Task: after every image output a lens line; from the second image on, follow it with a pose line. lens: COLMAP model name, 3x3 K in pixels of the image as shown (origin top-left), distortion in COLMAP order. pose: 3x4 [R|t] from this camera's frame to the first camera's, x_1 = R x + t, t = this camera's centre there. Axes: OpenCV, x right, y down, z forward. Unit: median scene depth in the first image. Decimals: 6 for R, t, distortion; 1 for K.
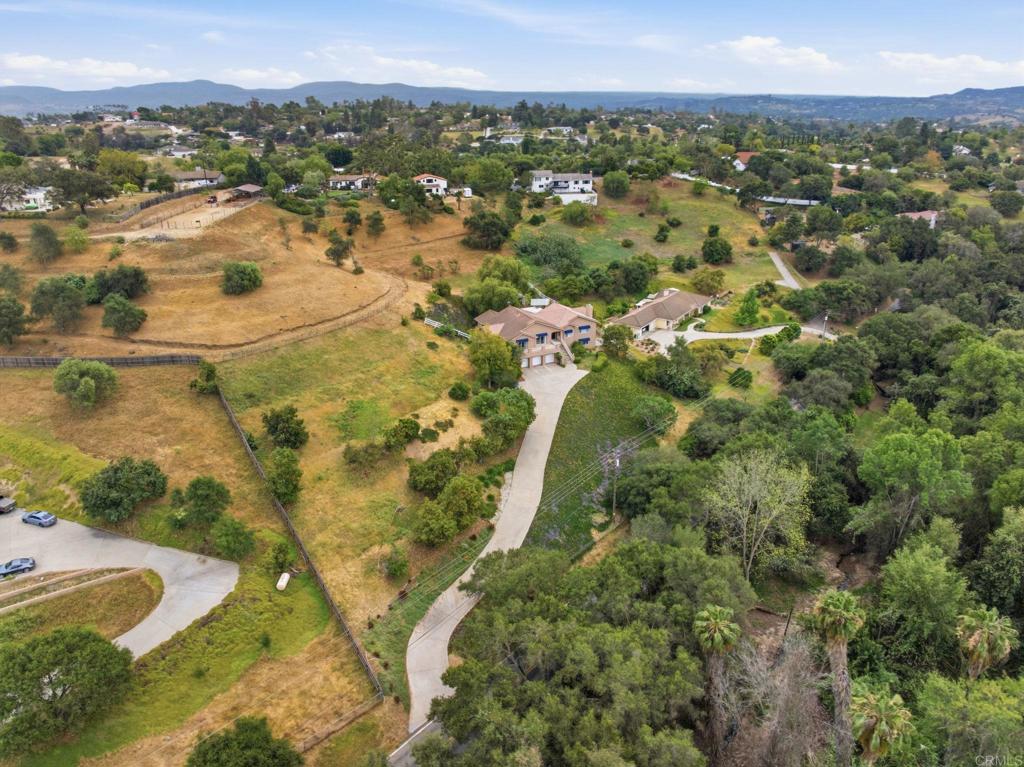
lens RADIAL K [[711.7, 0, 526.7], [0, 711.7, 384.3], [0, 0, 1]] dist [-0.062751, 0.037641]
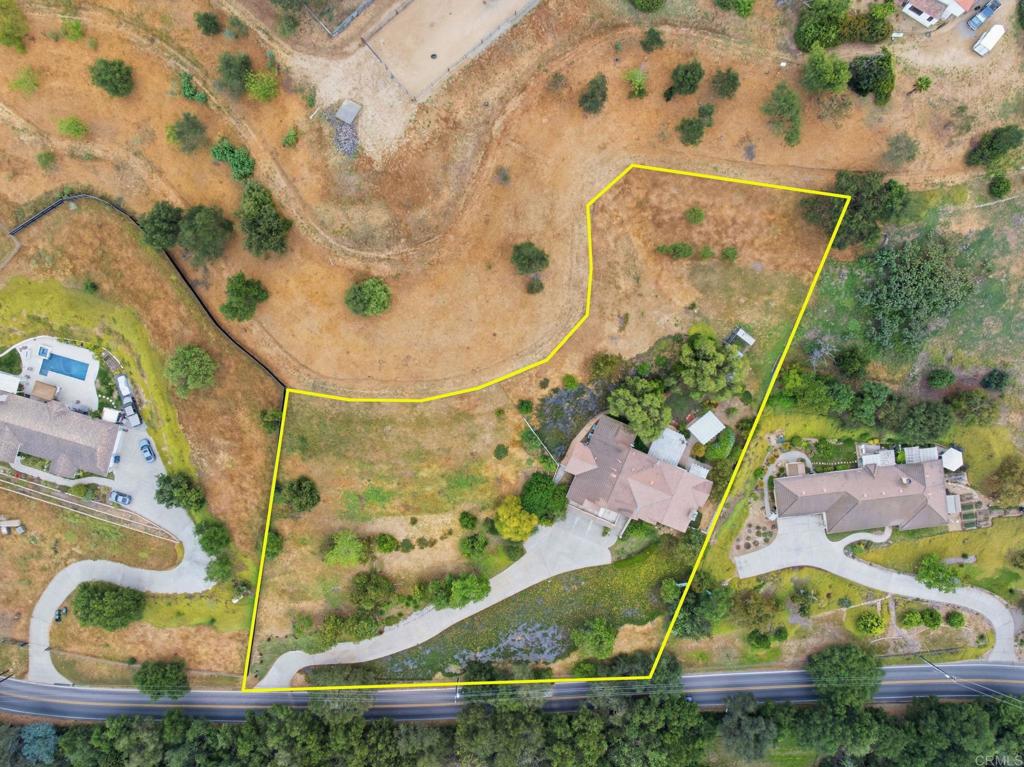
lens RADIAL K [[711.7, 0, 526.7], [0, 711.7, 384.3], [0, 0, 1]] dist [-0.062751, 0.037641]
pose [[0.641557, 0.767066, -0.003826, -0.217743], [-0.302437, 0.257530, 0.917720, -1.207194], [0.704937, -0.587612, 0.397209, 0.849329]]
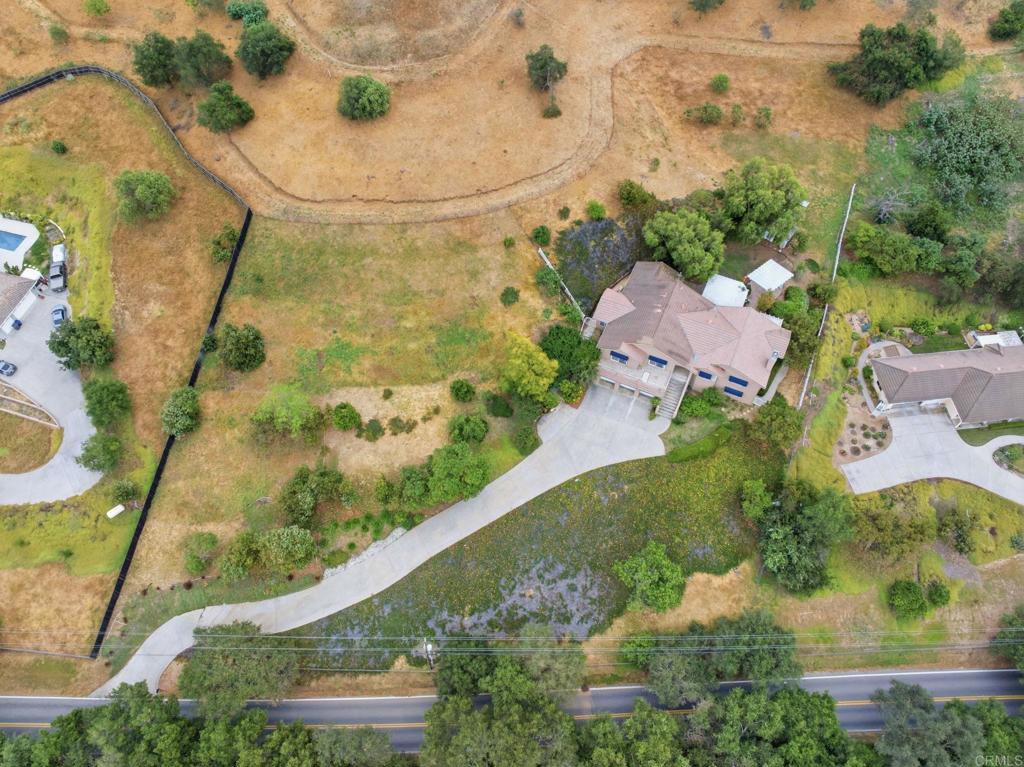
lens RADIAL K [[711.7, 0, 526.7], [0, 711.7, 384.3], [0, 0, 1]] dist [-0.062751, 0.037641]
pose [[0.636272, 0.657392, -0.403724, 0.300533], [-0.295252, 0.690983, 0.659825, -0.605475], [0.712730, -0.300628, 0.633750, 0.621445]]
